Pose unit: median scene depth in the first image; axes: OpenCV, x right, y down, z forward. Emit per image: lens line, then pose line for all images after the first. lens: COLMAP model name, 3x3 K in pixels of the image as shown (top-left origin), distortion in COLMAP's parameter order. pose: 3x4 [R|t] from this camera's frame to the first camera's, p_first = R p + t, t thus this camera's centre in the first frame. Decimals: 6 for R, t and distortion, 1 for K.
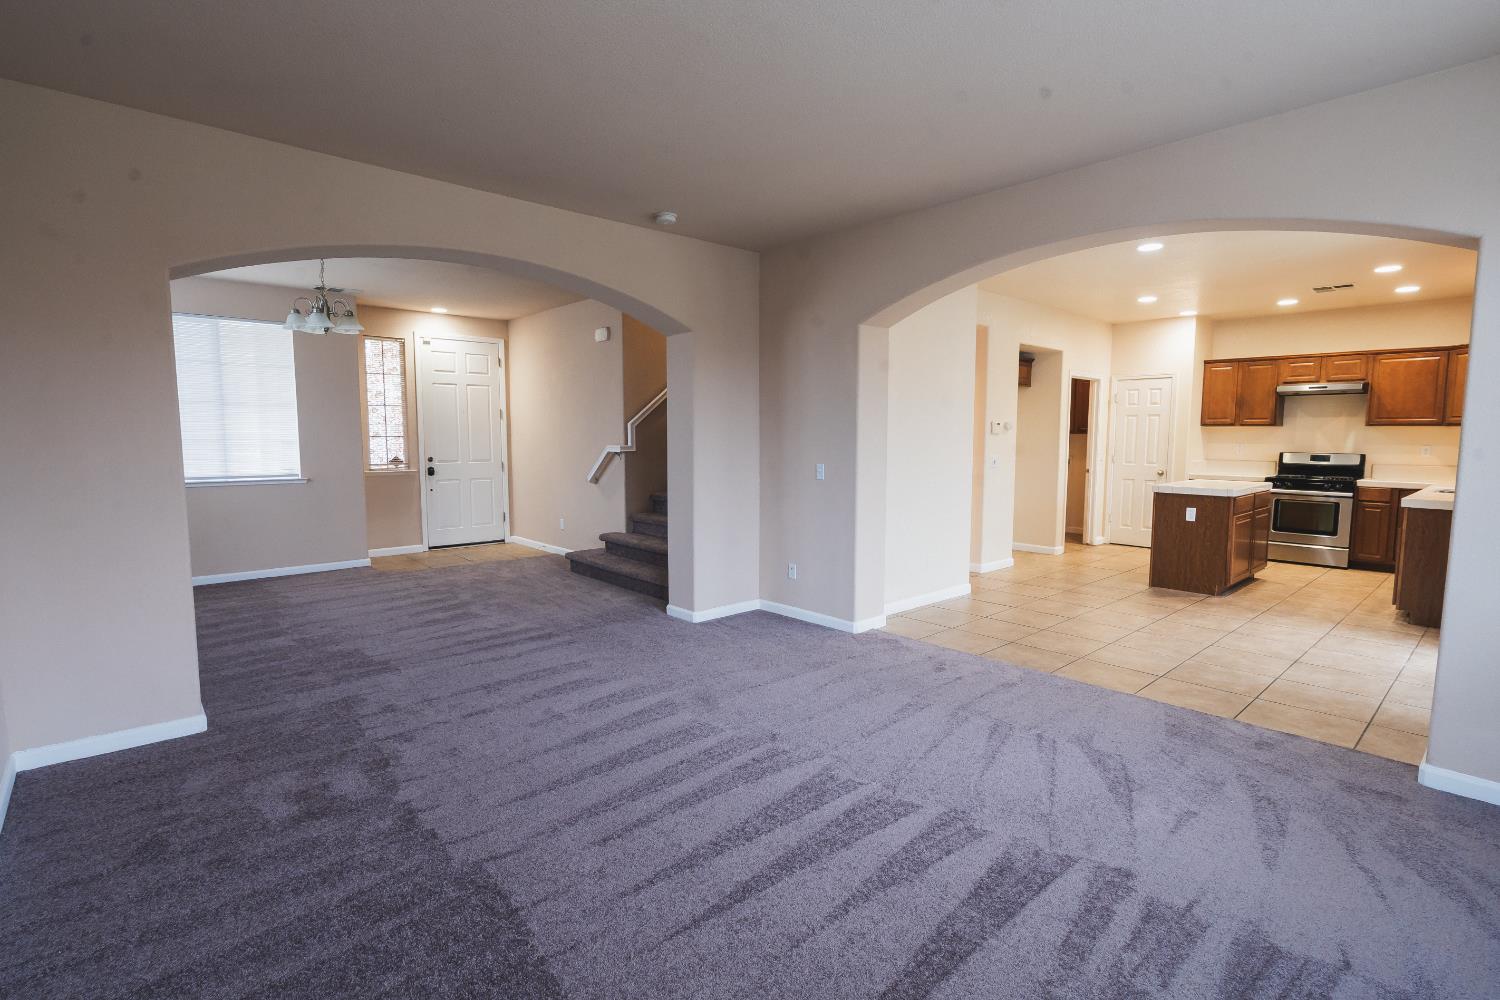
lens RADIAL K [[700.9, 0, 750.0], [0, 700.9, 500.0], [0, 0, 1]] dist [-0.004113, -0.000466]
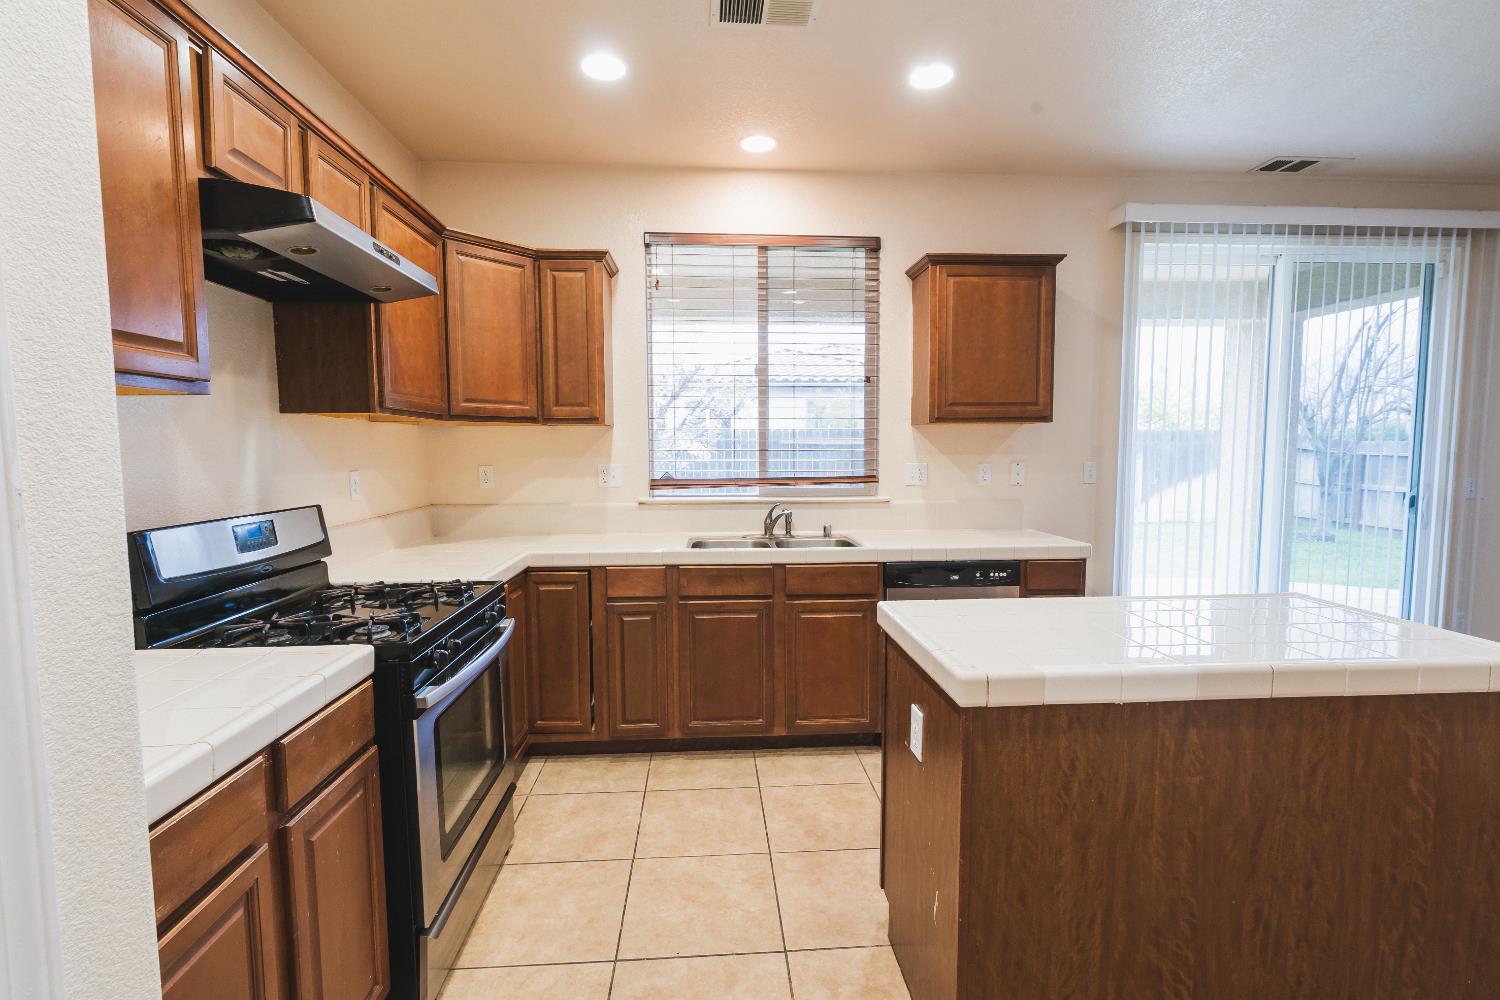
lens RADIAL K [[700.9, 0, 750.0], [0, 700.9, 500.0], [0, 0, 1]] dist [-0.004113, -0.000466]
pose [[-0.794526, -0.039148, 0.605966, 0.529684], [0.066729, 0.986247, 0.151208, -0.097825], [-0.603552, 0.160574, -0.780987, 1.086286]]
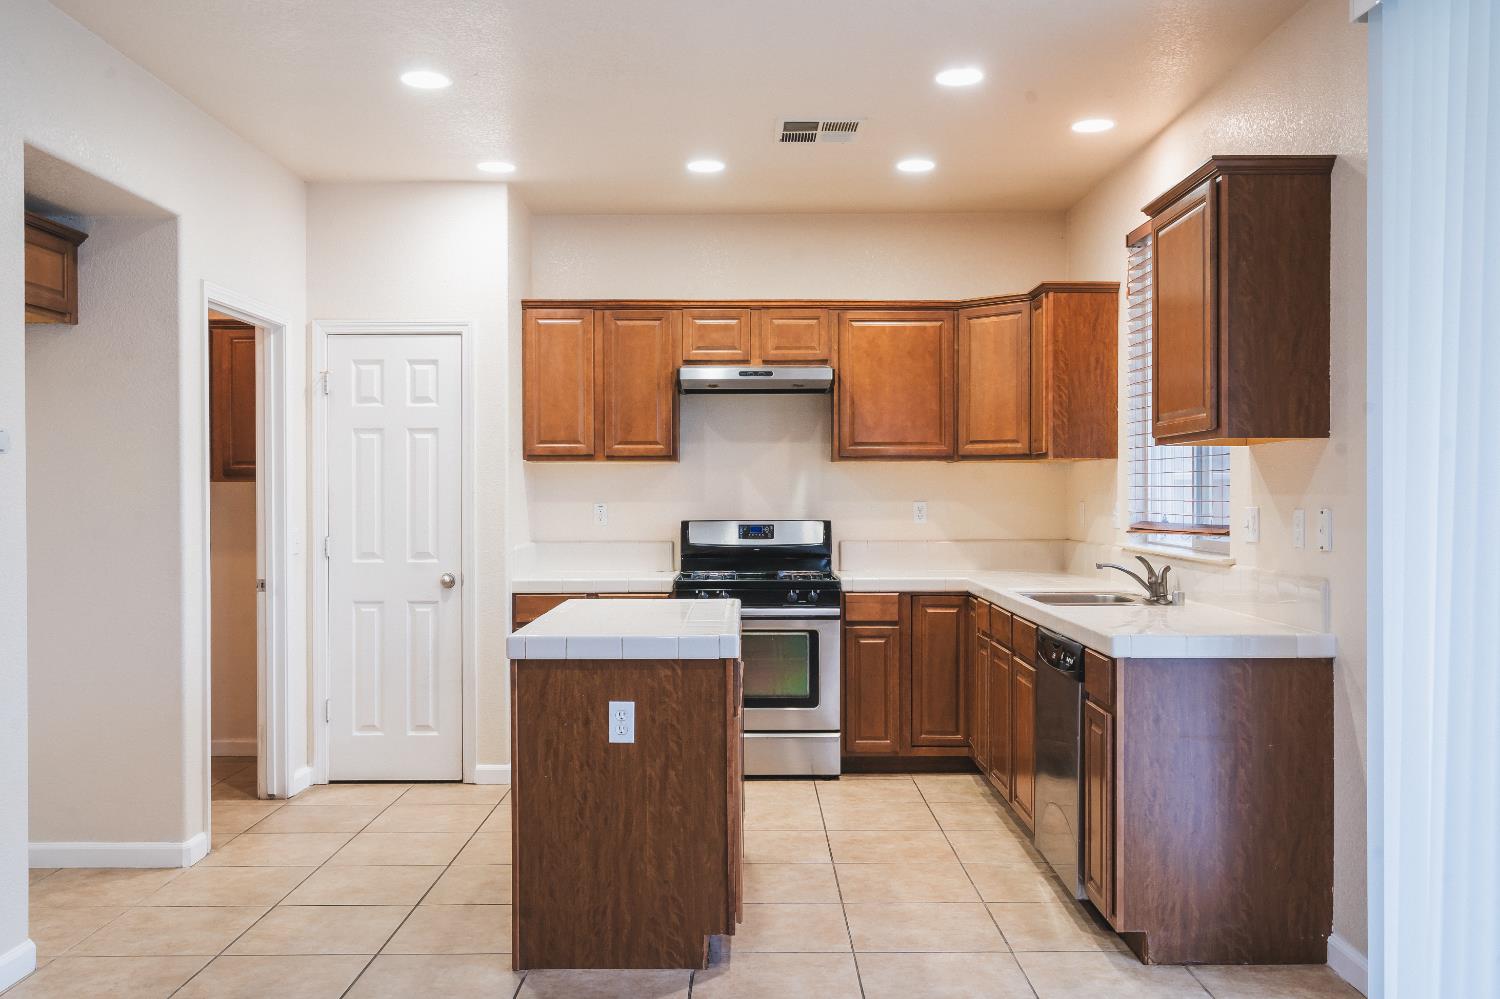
lens RADIAL K [[1288.4, 0, 750.0], [0, 1288.4, 499.5], [0, 0, 1]] dist [-0.006765, -0.010897]
pose [[0.658061, -0.007944, 0.752922, 0.185160], [0.076210, 0.995512, -0.056105, -0.034167], [-0.749098, 0.094301, 0.655713, 0.454402]]
